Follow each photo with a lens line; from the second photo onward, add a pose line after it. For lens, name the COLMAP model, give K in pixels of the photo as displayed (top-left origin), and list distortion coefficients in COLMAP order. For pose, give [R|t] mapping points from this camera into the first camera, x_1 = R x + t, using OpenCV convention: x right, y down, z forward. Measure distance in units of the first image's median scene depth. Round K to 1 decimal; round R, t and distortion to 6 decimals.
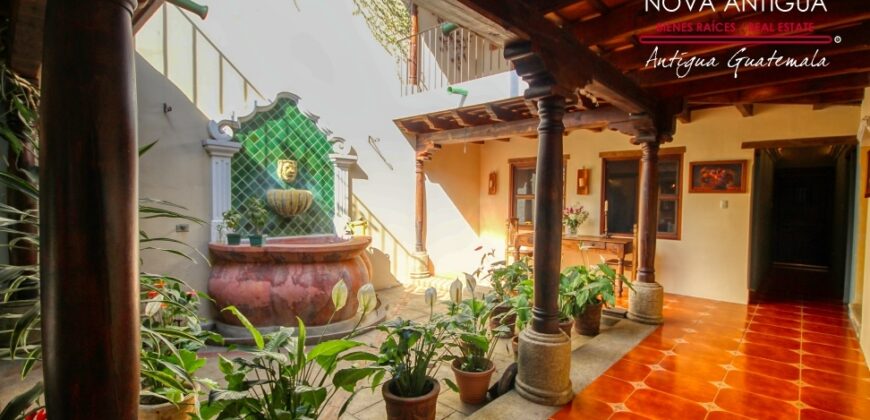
lens RADIAL K [[402.4, 0, 438.8], [0, 402.4, 215.1], [0, 0, 1]] dist [-0.002814, -0.000892]
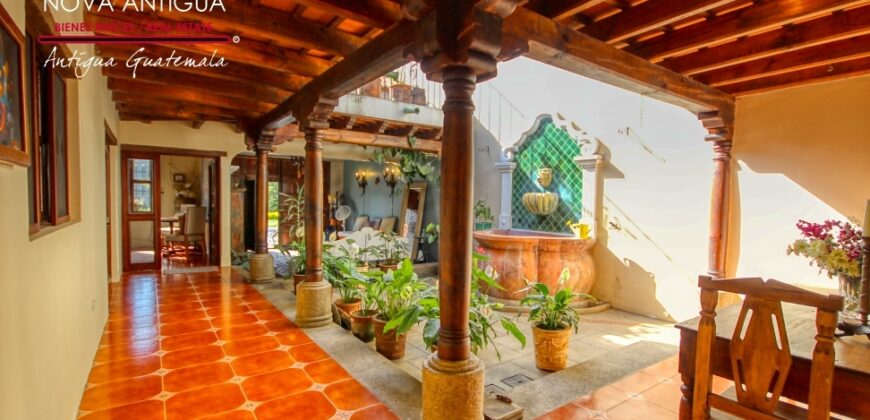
lens RADIAL K [[402.4, 0, 438.8], [0, 402.4, 215.1], [0, 0, 1]] dist [-0.002814, -0.000892]
pose [[-0.212582, 0.021987, -0.976896, 0.872231], [-0.059311, 0.997613, 0.035360, -0.020431], [0.975342, 0.065458, -0.210770, 0.938179]]
